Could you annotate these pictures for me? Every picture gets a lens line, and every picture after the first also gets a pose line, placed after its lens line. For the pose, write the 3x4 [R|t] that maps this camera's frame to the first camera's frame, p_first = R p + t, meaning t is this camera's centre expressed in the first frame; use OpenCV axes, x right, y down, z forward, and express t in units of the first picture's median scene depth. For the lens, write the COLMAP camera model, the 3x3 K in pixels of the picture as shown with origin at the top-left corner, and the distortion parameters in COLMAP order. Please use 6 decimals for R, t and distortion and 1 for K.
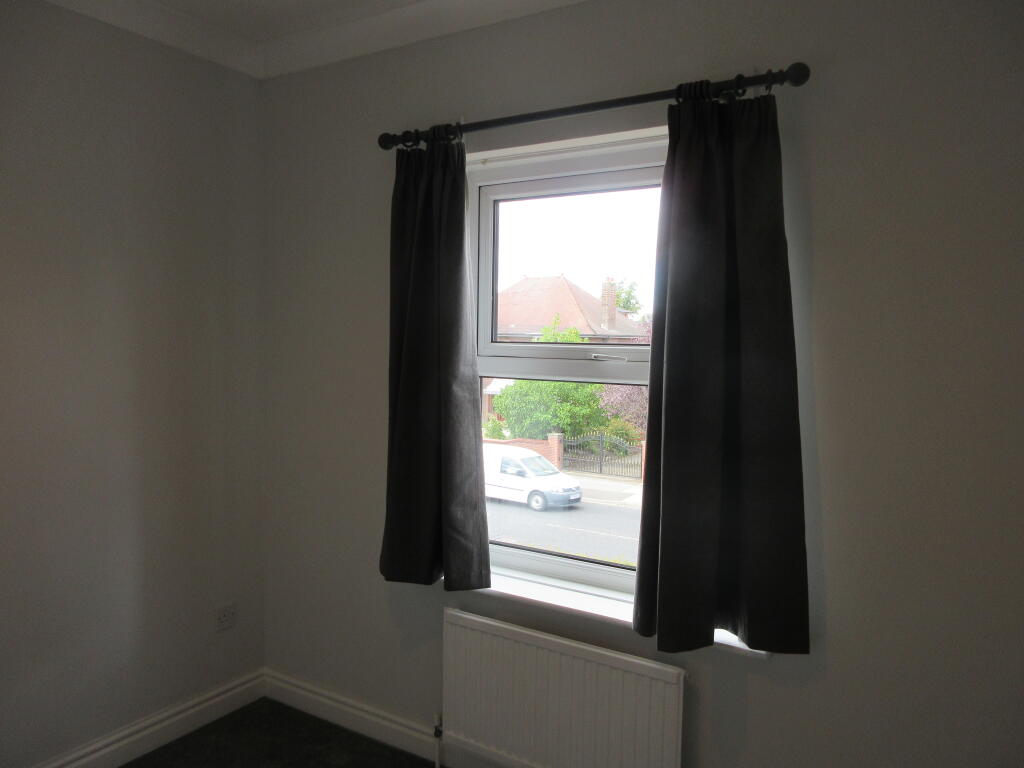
lens RADIAL K [[787.9, 0, 515.7], [0, 787.9, 363.4], [0, 0, 1]] dist [0.080546, -0.001554]
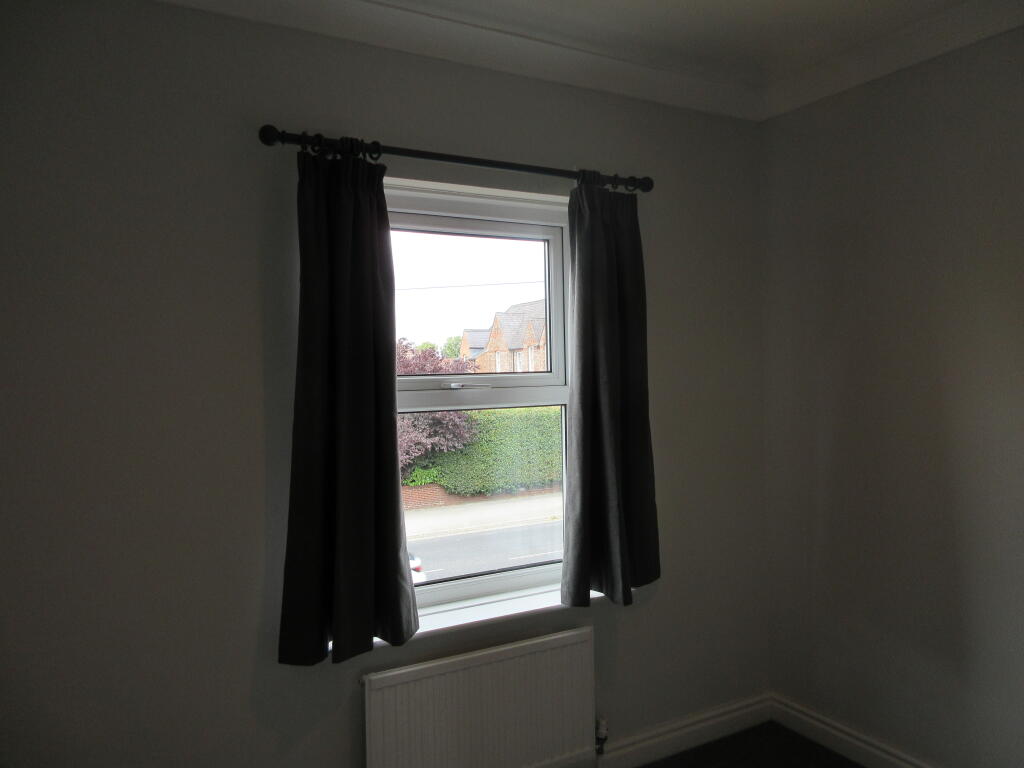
lens RADIAL K [[732.1, 0, 508.1], [0, 732.1, 351.1], [0, 0, 1]] dist [-0.021416, -0.002181]
pose [[0.495065, -0.000467, 0.868856, -0.748029], [0.052403, 0.998195, -0.029323, -0.022906], [-0.867274, 0.060047, 0.494196, 0.454913]]
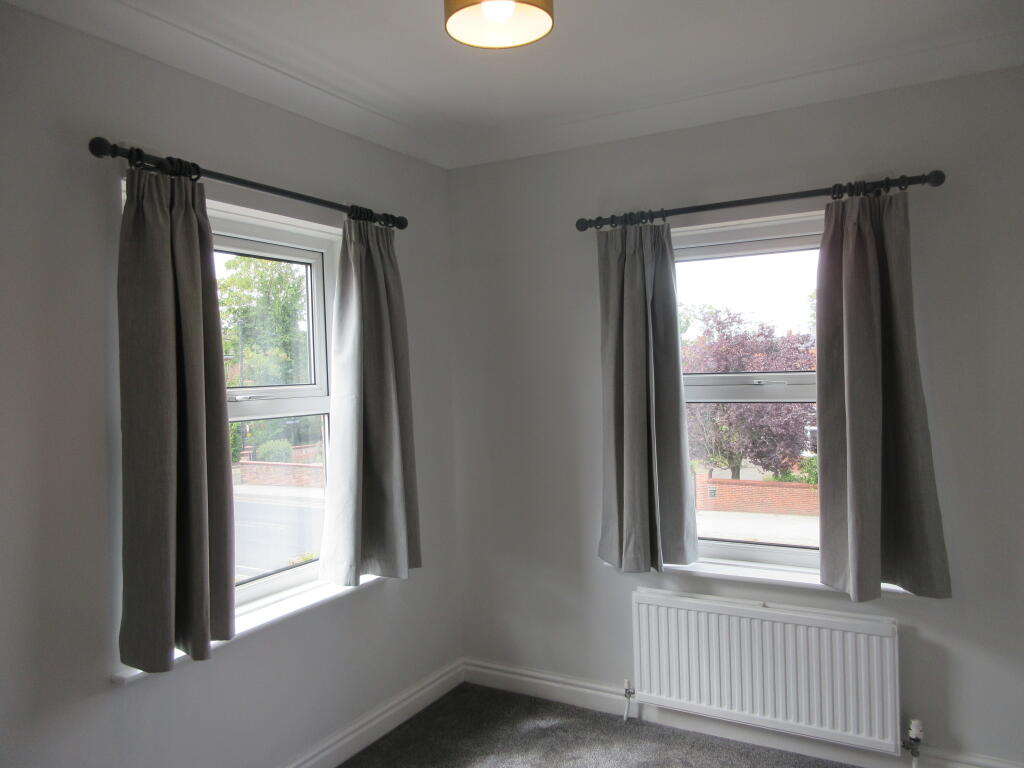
lens RADIAL K [[787.9, 0, 515.7], [0, 787.9, 363.4], [0, 0, 1]] dist [0.080546, -0.001554]
pose [[-0.051923, 0.004549, 0.998641, -1.081543], [0.071653, 0.997429, -0.000818, -0.029739], [-0.996077, 0.071513, -0.052115, 0.678830]]
